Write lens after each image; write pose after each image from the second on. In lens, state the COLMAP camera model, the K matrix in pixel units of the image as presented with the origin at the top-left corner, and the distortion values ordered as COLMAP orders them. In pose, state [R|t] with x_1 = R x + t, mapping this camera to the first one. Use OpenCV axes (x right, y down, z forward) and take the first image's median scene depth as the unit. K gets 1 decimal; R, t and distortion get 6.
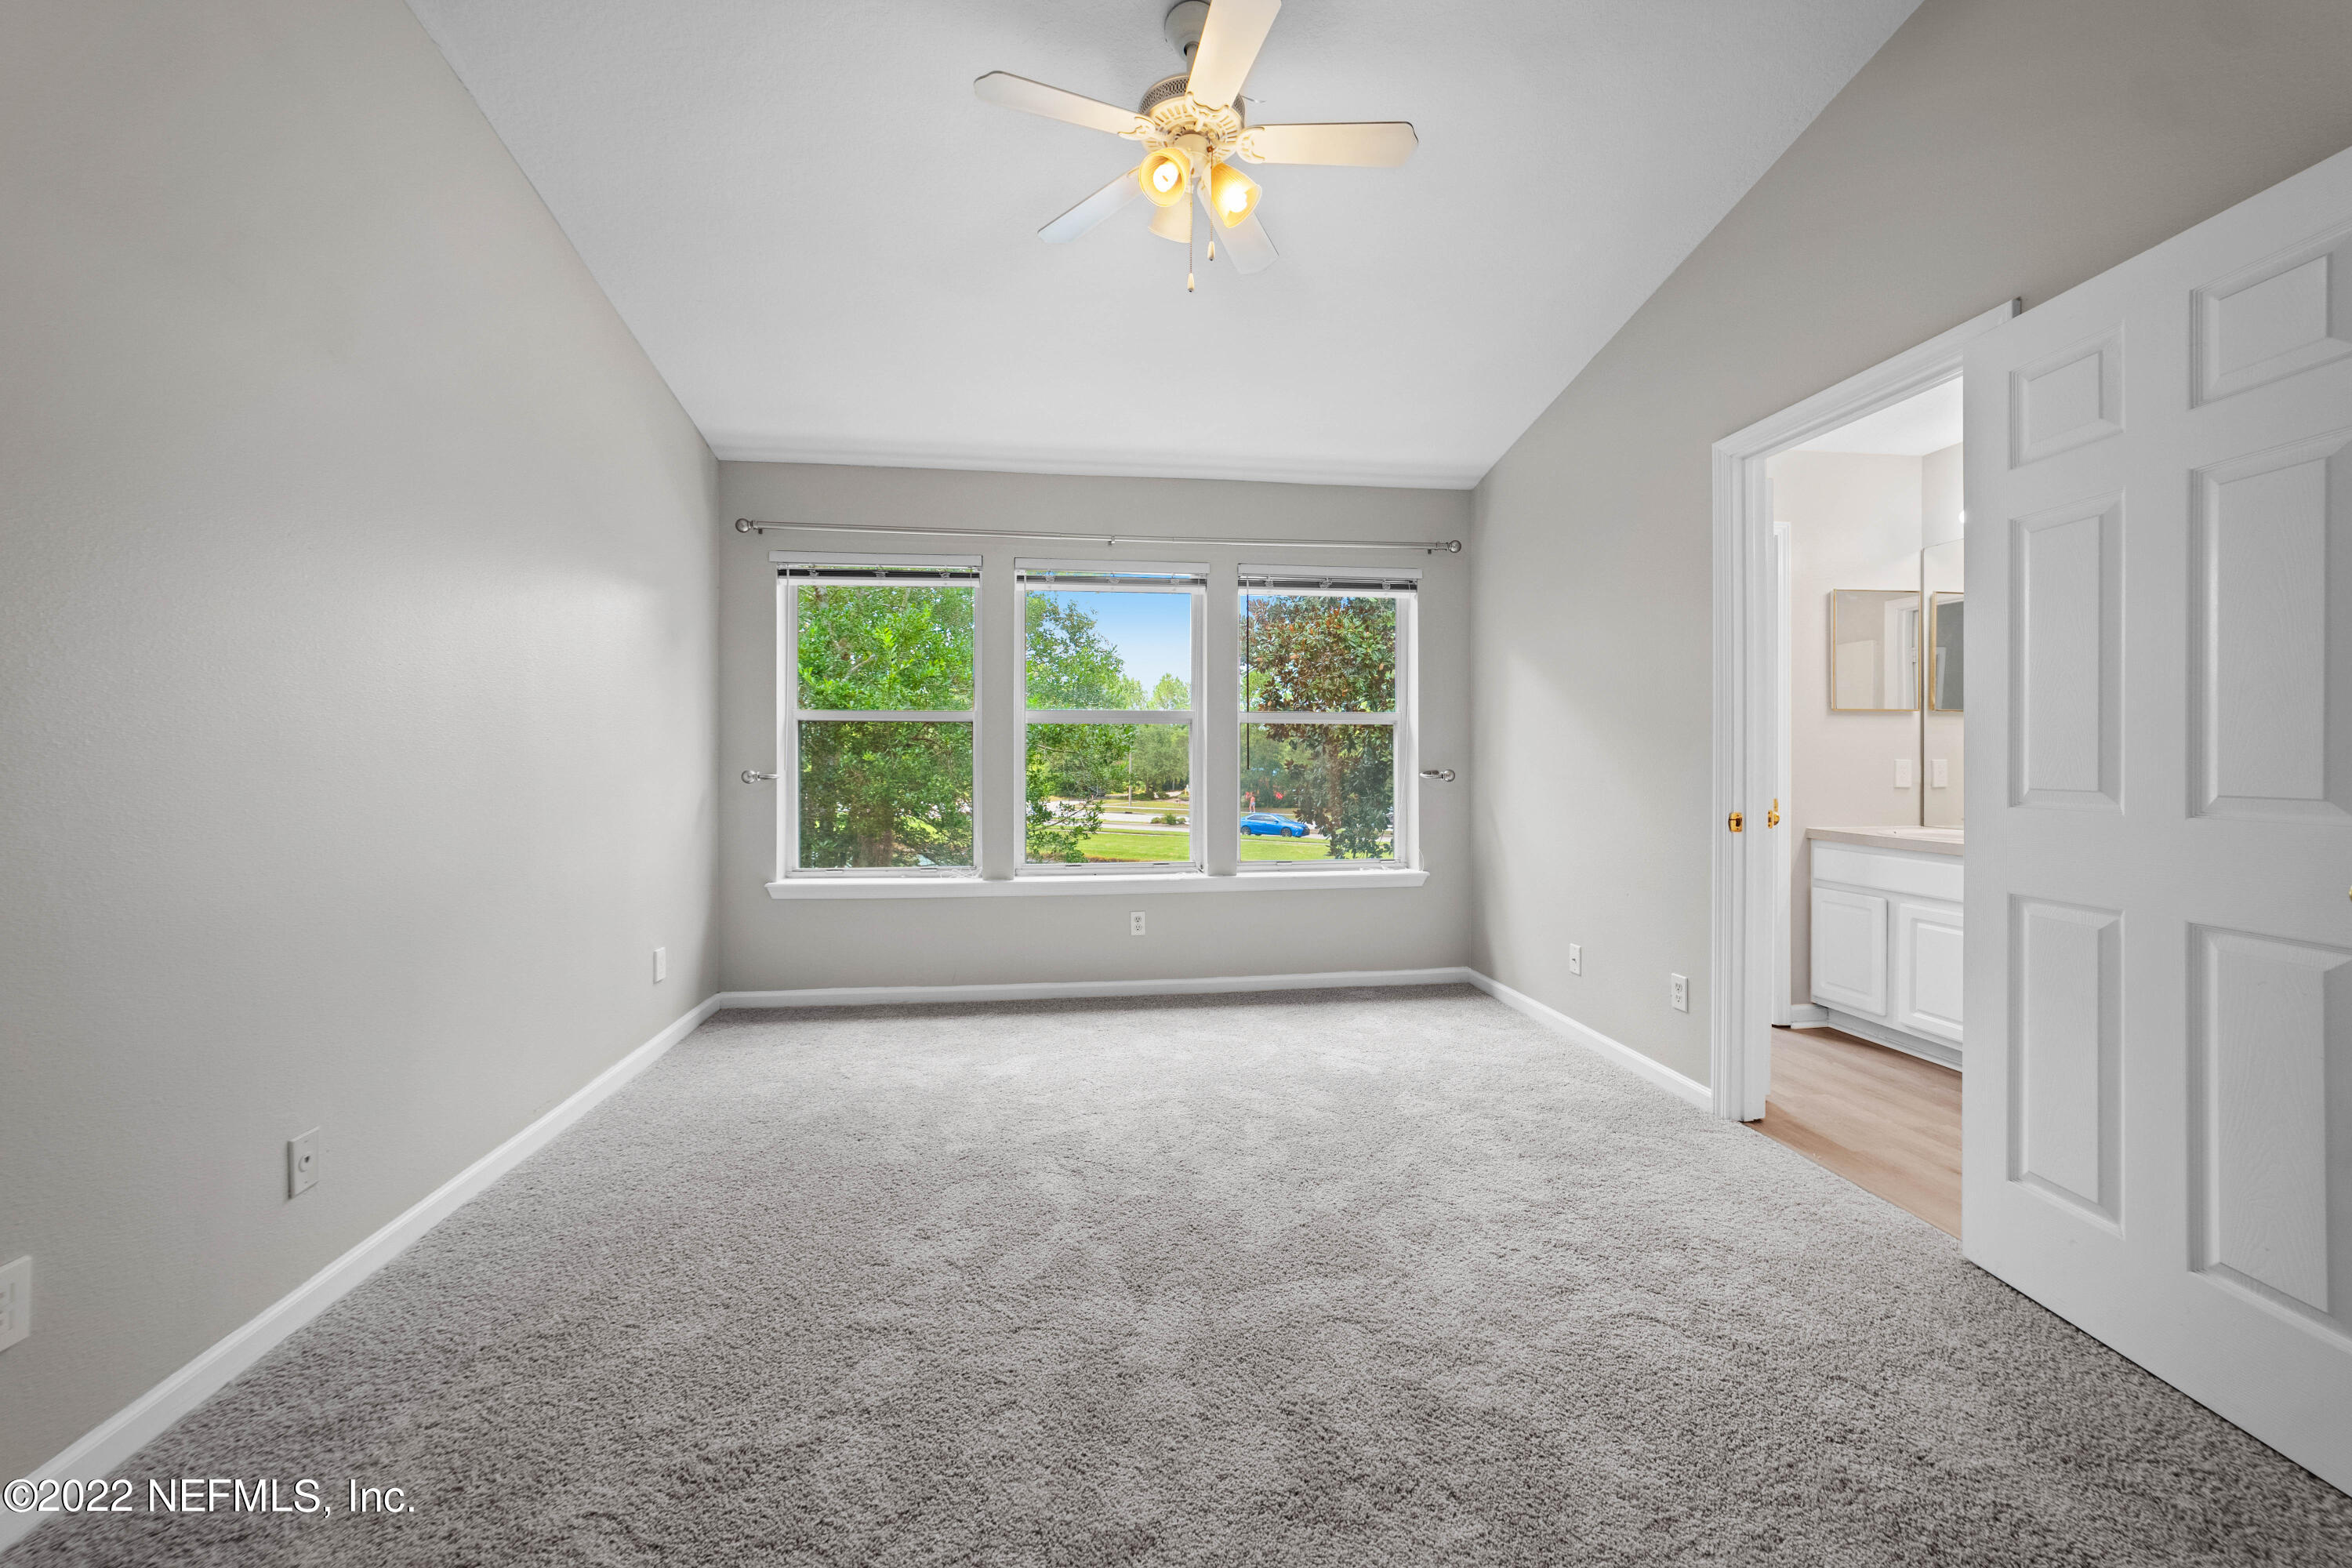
lens RADIAL K [[900.5, 0, 1162.9], [0, 900.5, 751.9], [0, 0, 1]] dist [-0.022231, 0.008401]
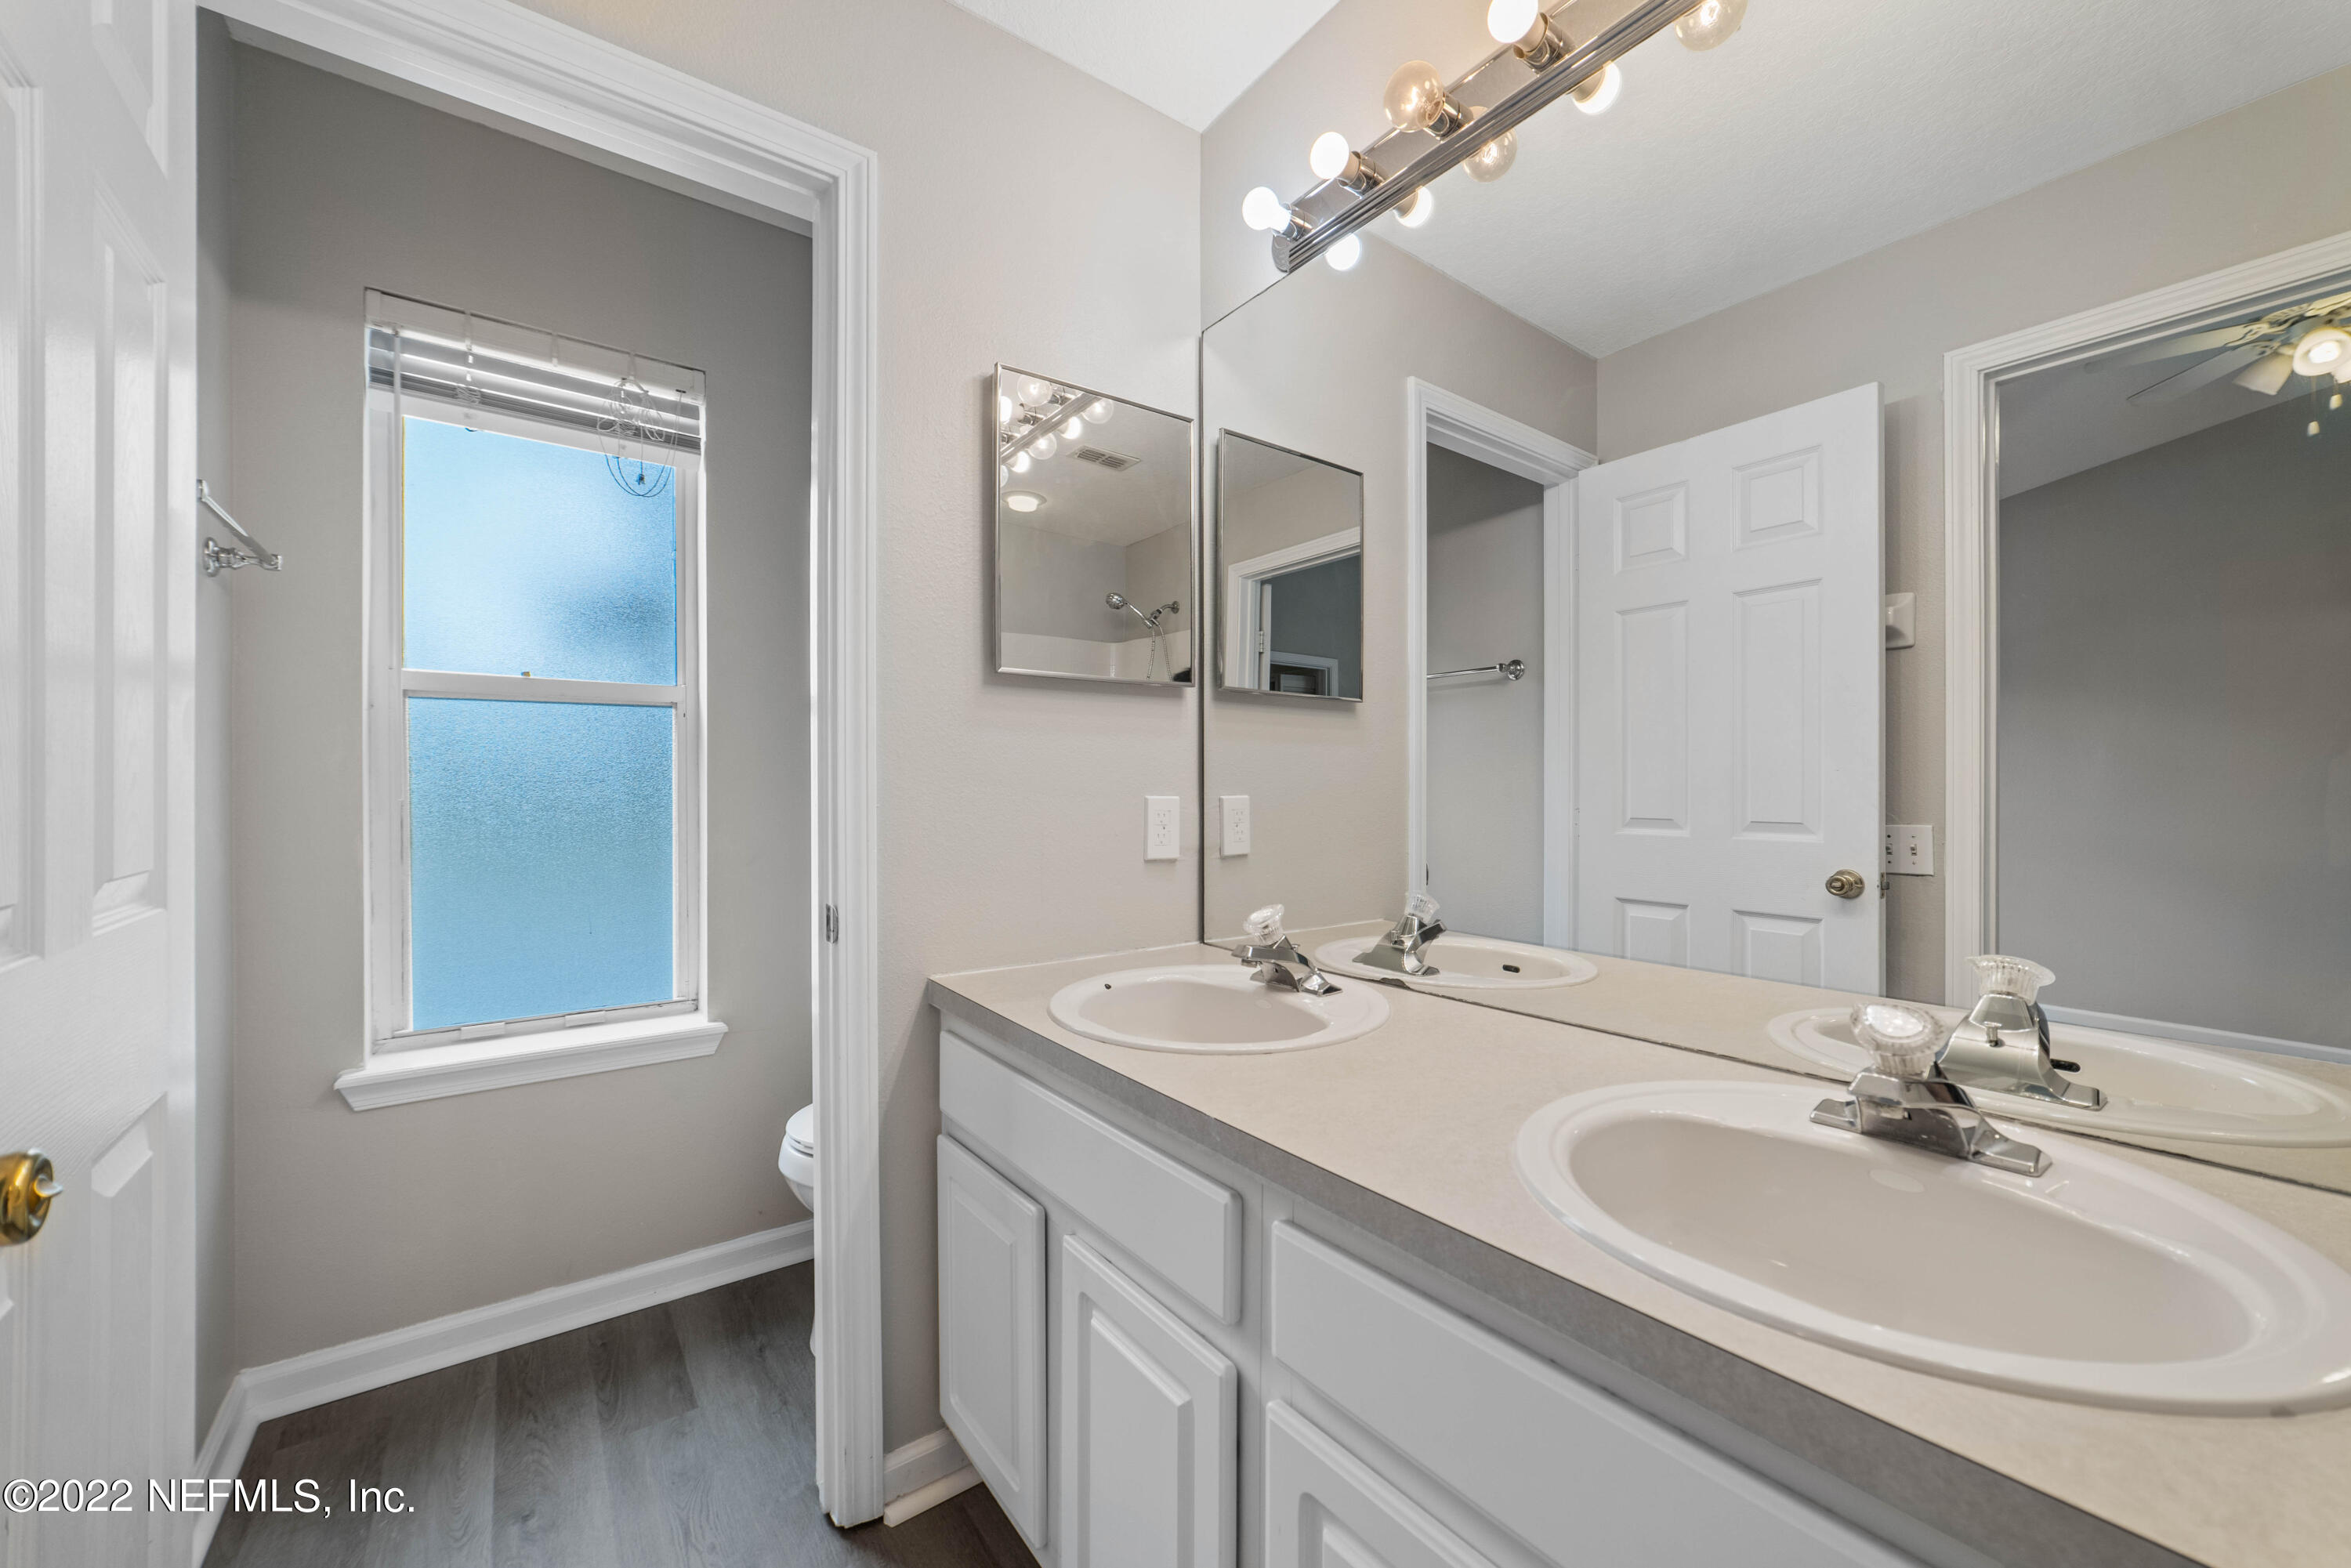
lens RADIAL K [[900.1, 0, 1153.1], [0, 900.1, 796.1], [0, 0, 1]] dist [-0.022231, 0.008401]
pose [[0.885153, -0.005146, 0.465272, 0.730457], [0.000654, 0.999952, 0.009816, 0.004363], [-0.465300, -0.008384, 0.885114, 0.715457]]
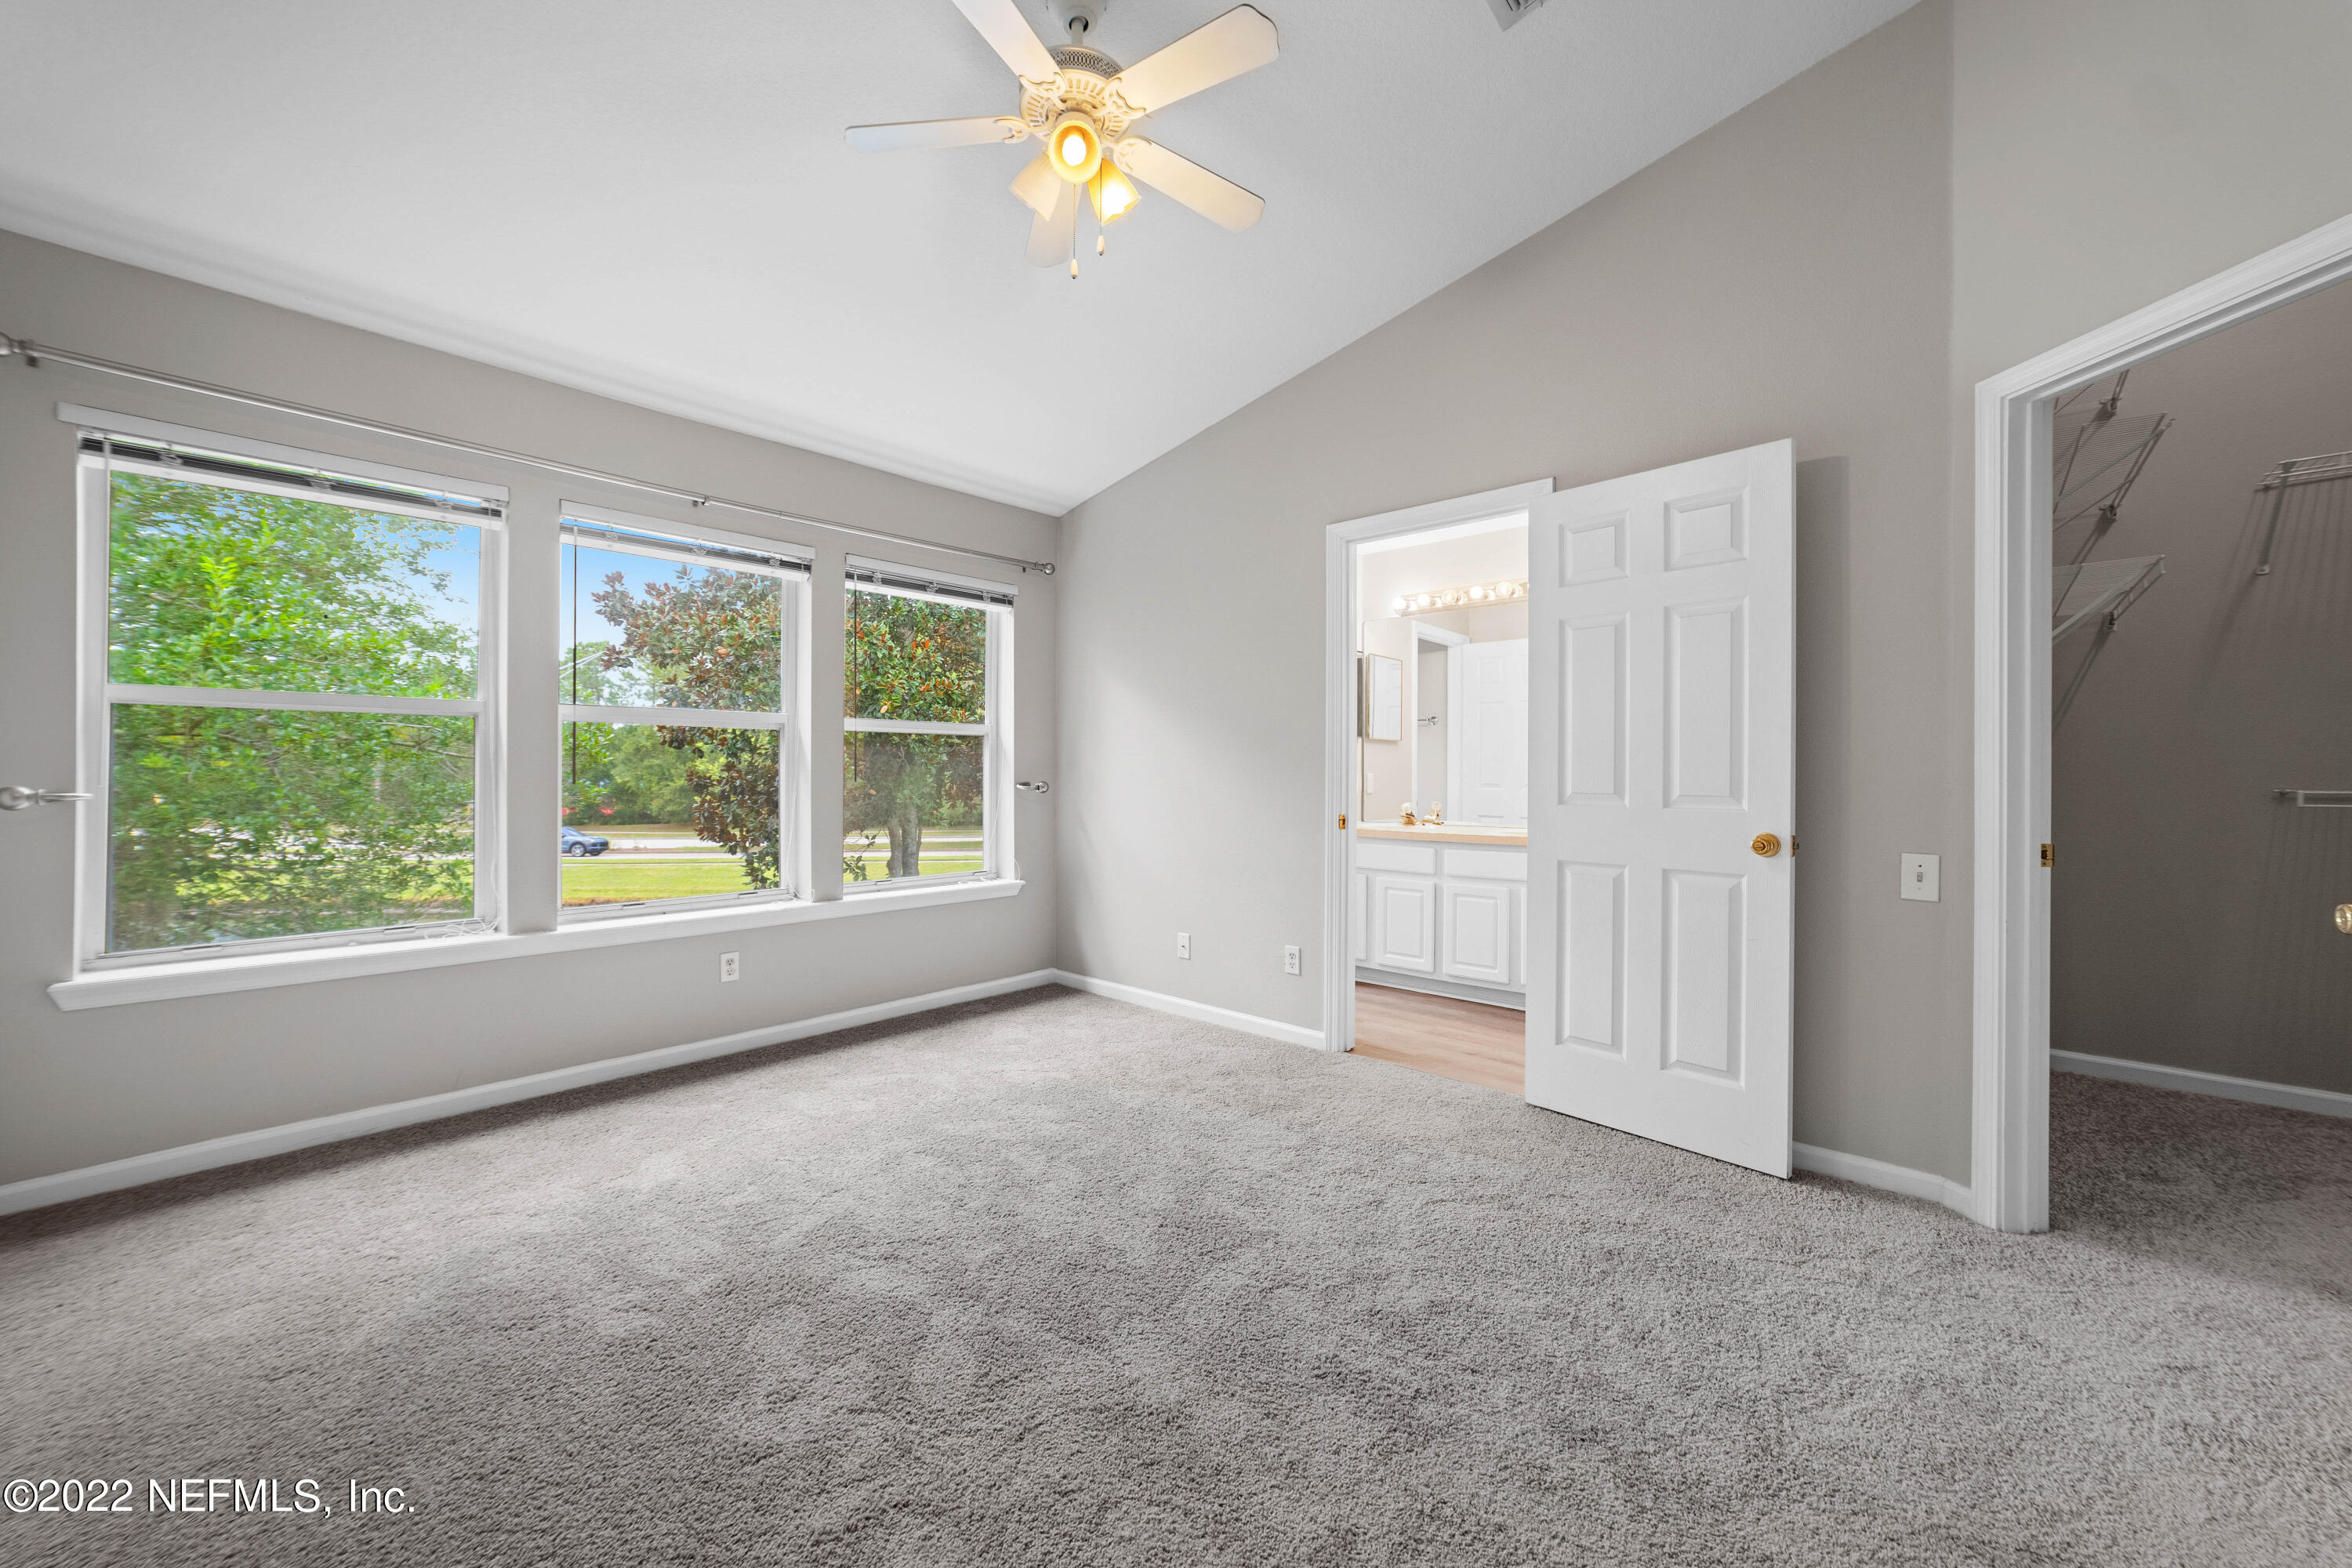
lens RADIAL K [[900.5, 0, 1178.8], [0, 900.5, 763.5], [0, 0, 1]] dist [-0.022231, 0.008401]
pose [[0.762256, 0.009447, 0.647207, -0.327030], [-0.009940, 0.999946, -0.002890, 0.000847], [-0.647199, -0.004230, 0.762309, 0.135366]]
